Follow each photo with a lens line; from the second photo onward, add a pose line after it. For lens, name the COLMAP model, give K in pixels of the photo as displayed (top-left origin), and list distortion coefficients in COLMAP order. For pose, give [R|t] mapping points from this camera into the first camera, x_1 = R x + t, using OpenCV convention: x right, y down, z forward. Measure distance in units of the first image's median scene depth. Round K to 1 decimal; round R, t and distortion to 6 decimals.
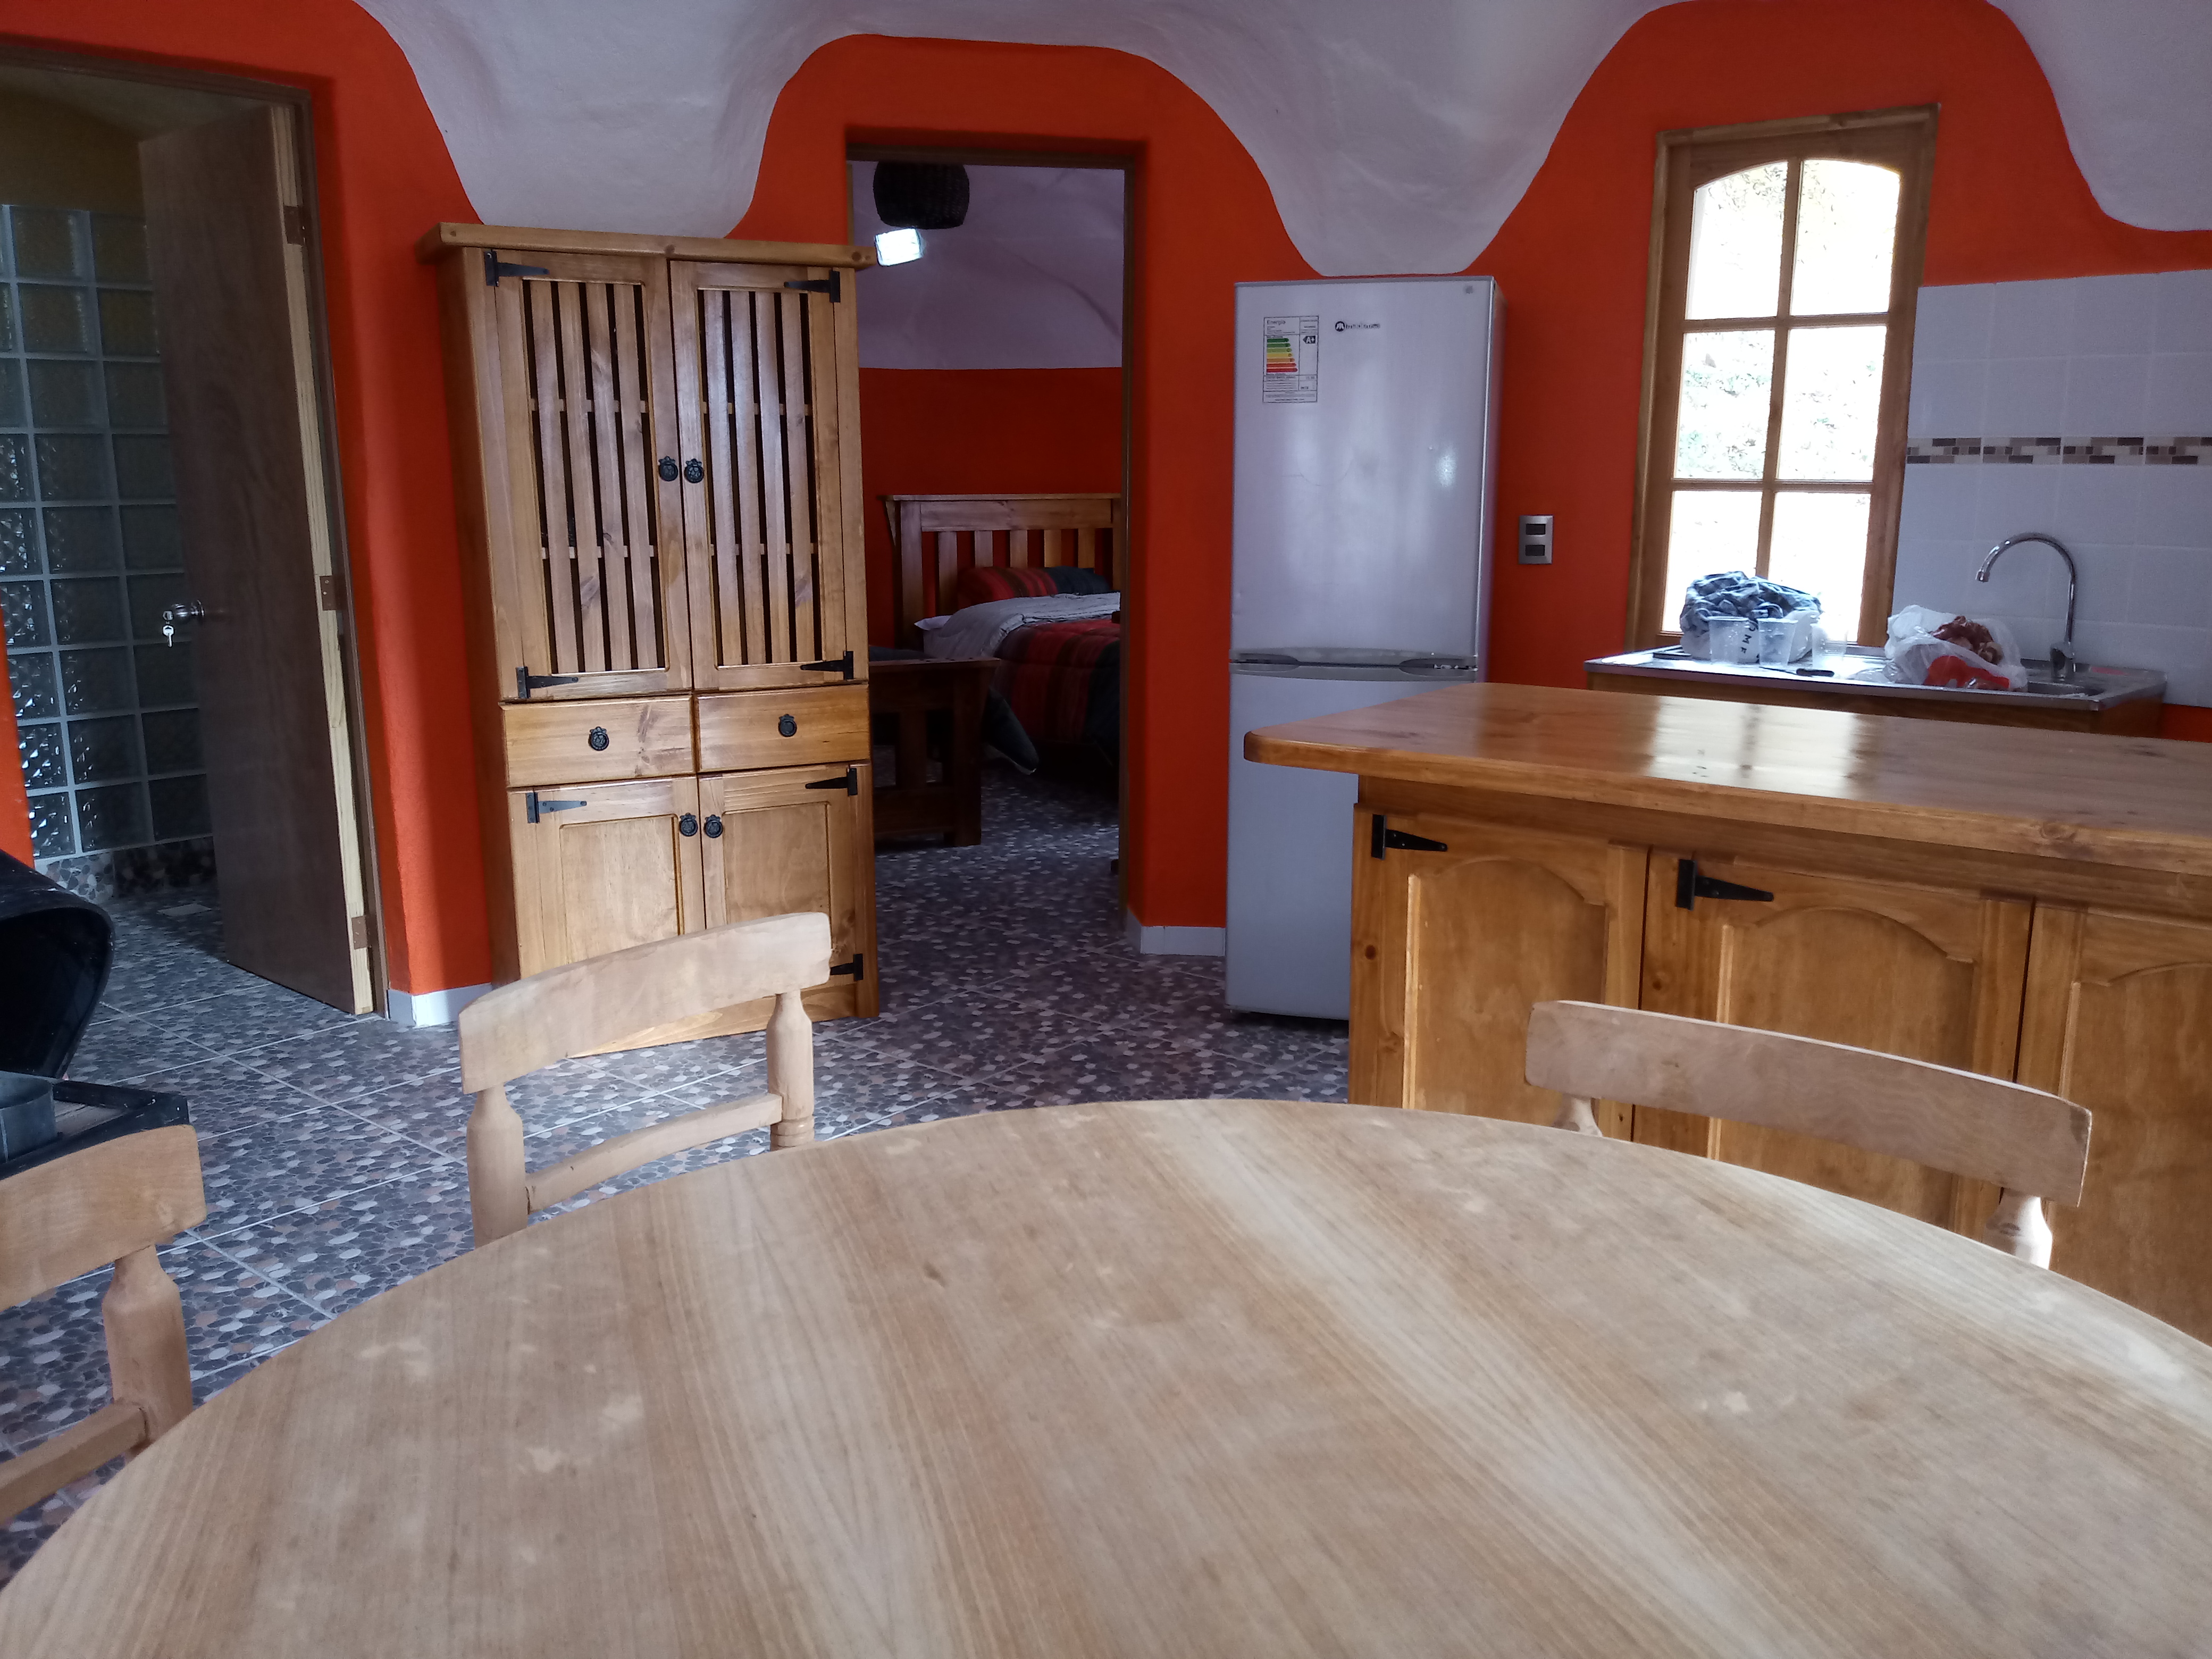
lens RADIAL K [[1782.4, 0, 1112.2], [0, 1782.4, 833.3], [0, 0, 1]] dist [0.016214, -0.019467]
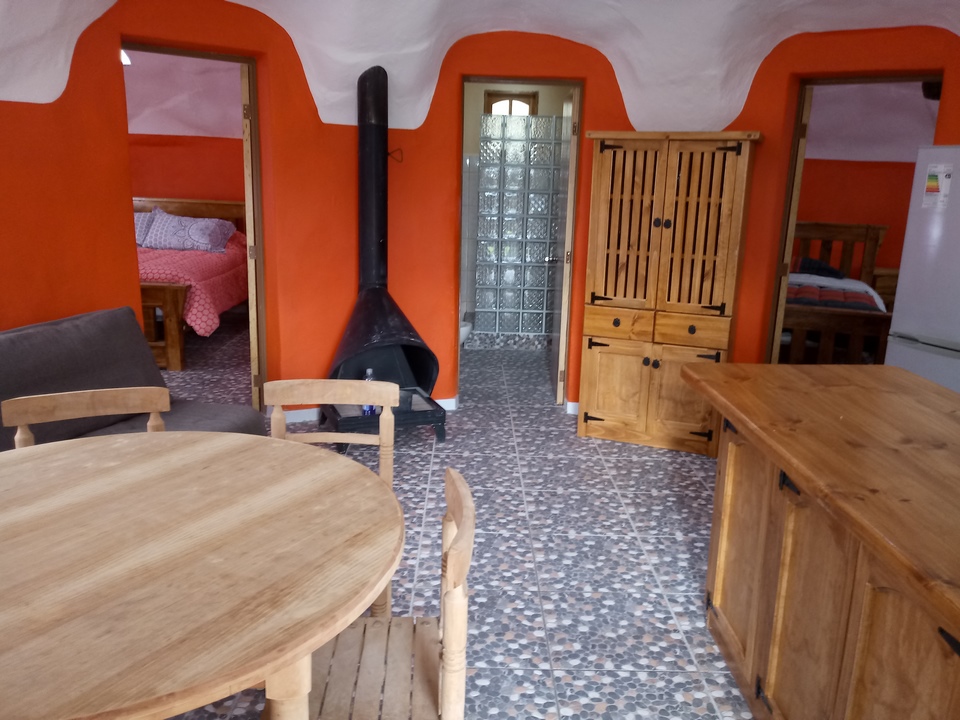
lens RADIAL K [[773.5, 0, 487.8], [0, 773.5, 357.0], [0, 0, 1]] dist [0.016214, -0.019467]
pose [[0.643907, 0.193713, -0.740175, 0.441595], [-0.183759, 0.978256, 0.096164, -0.076706], [0.742709, 0.074093, 0.665503, 0.098000]]
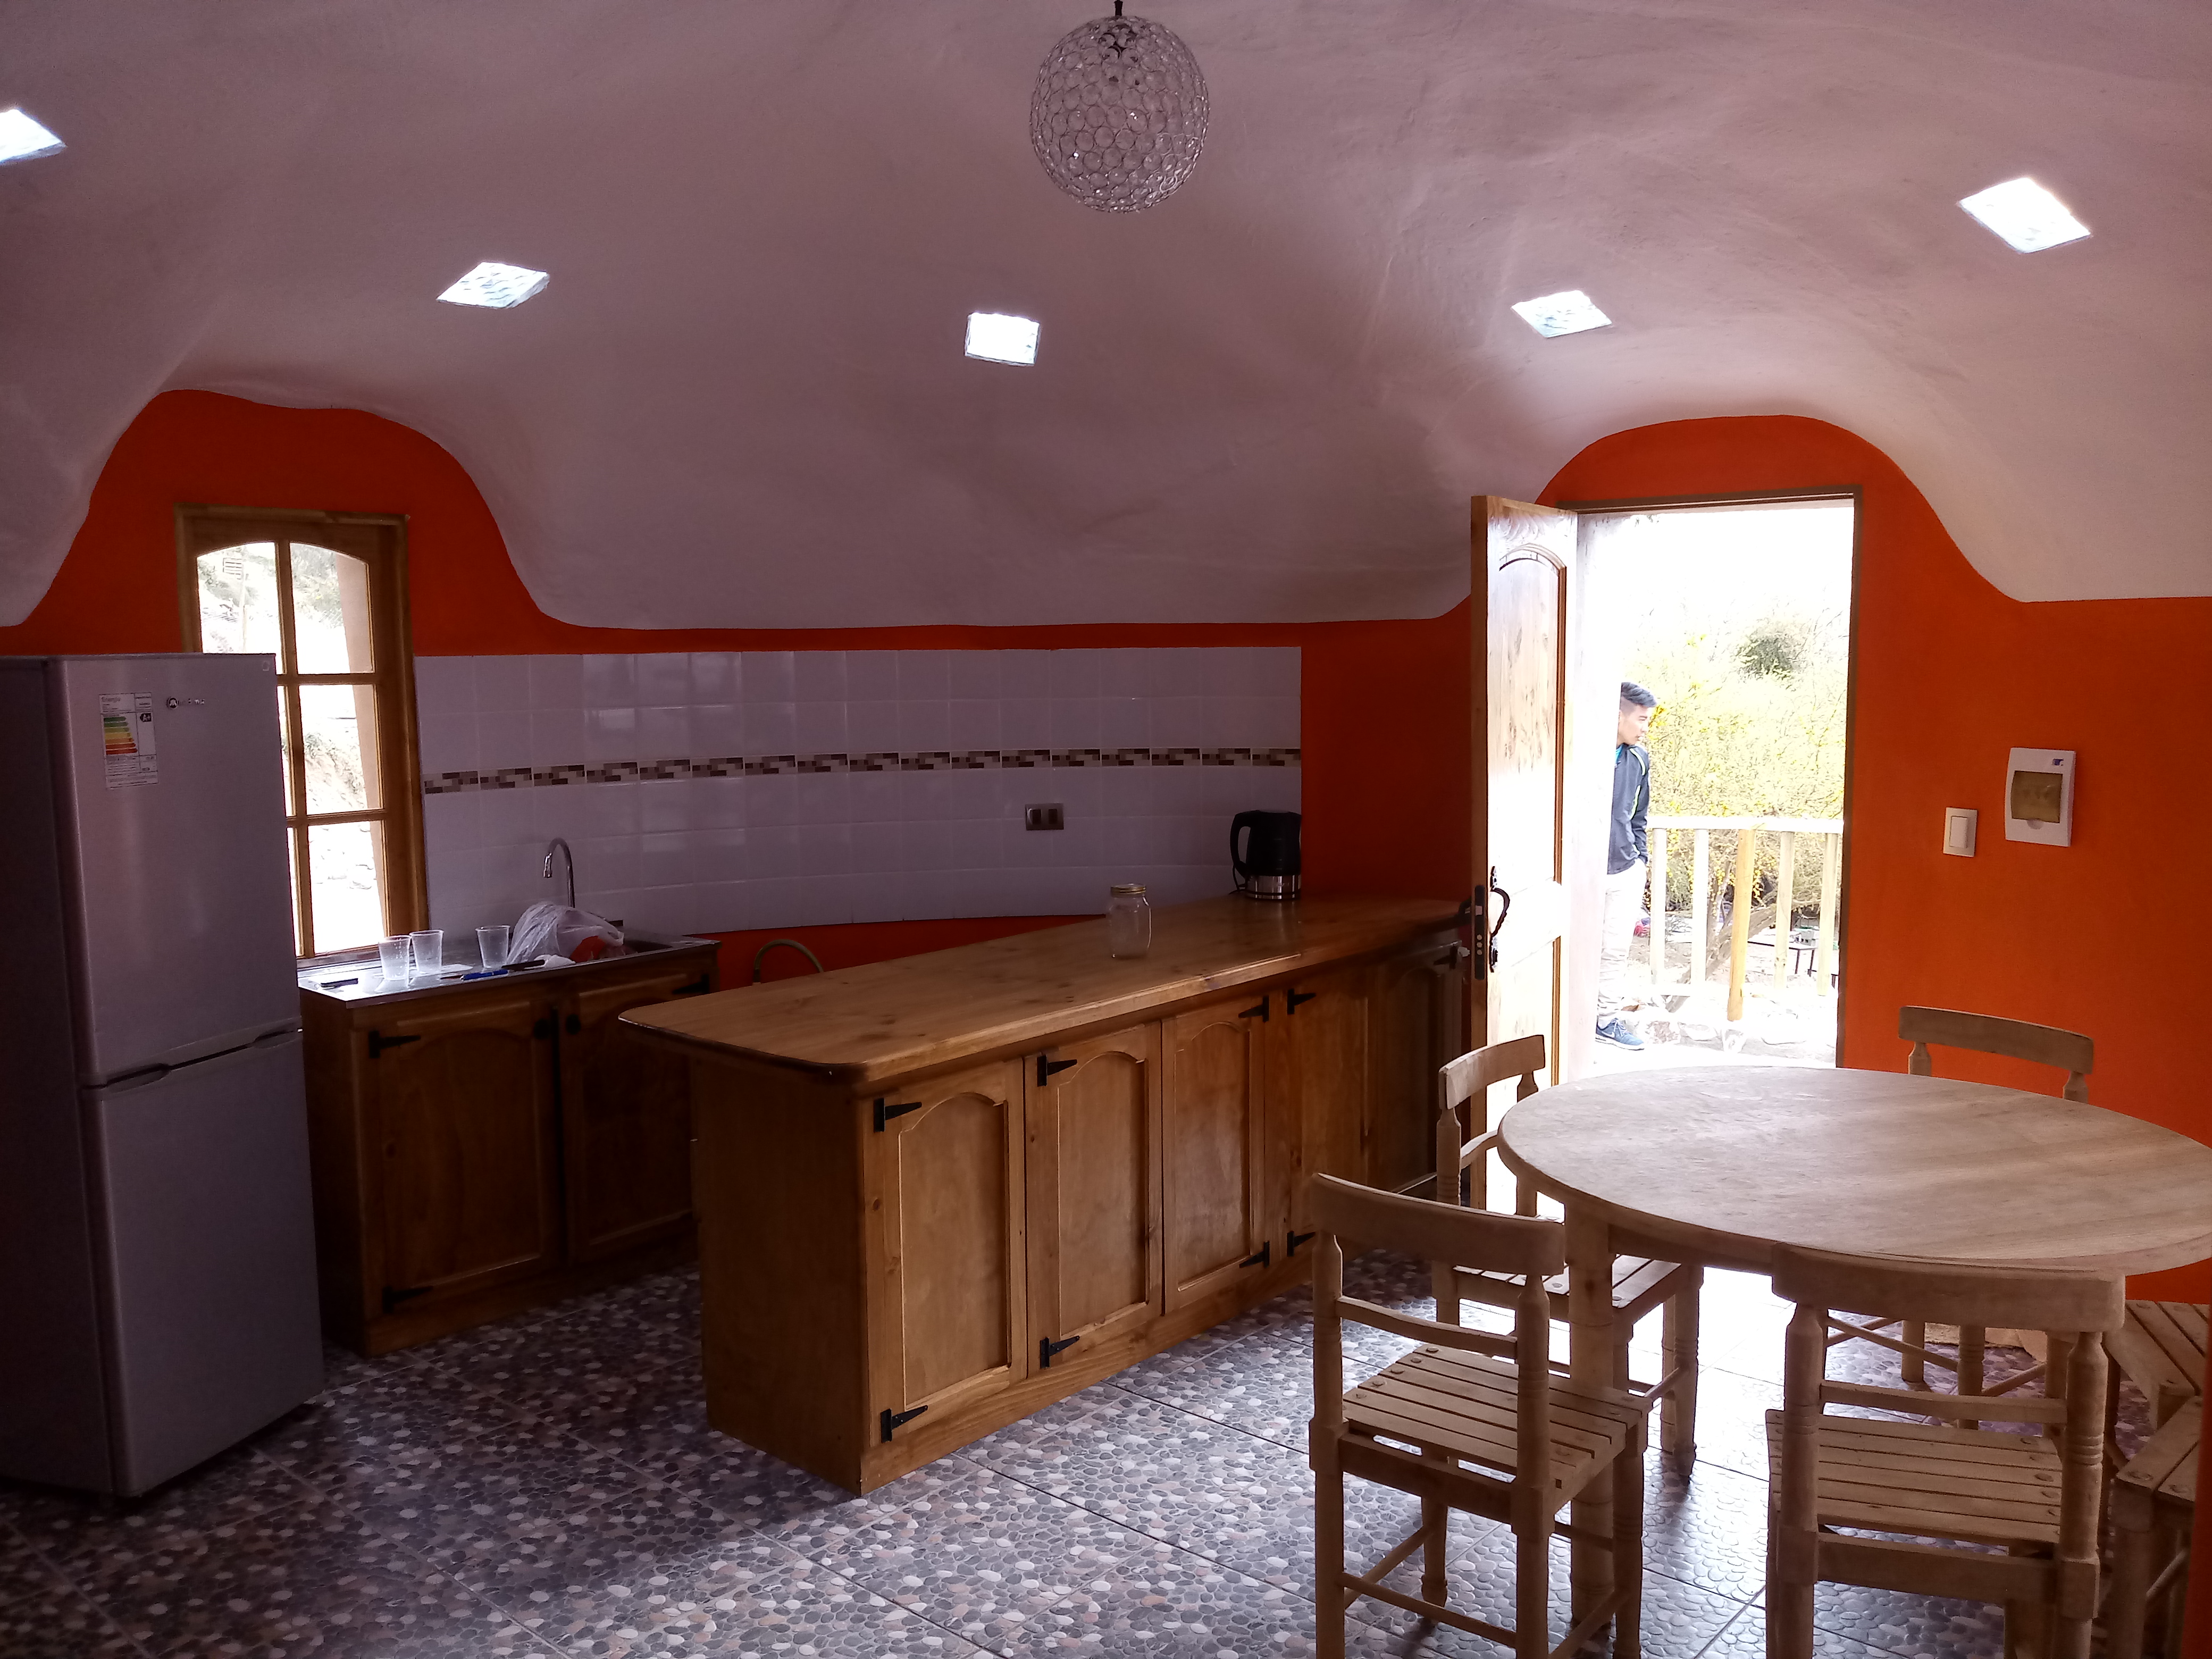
lens RADIAL K [[1782.4, 0, 1112.5], [0, 1782.4, 834.0], [0, 0, 1]] dist [0.016214, -0.019467]
pose [[0.041337, -0.107210, 0.993377, -0.772603], [0.220613, 0.970667, 0.095579, -0.196190], [-0.974485, 0.215201, 0.063777, 0.472449]]
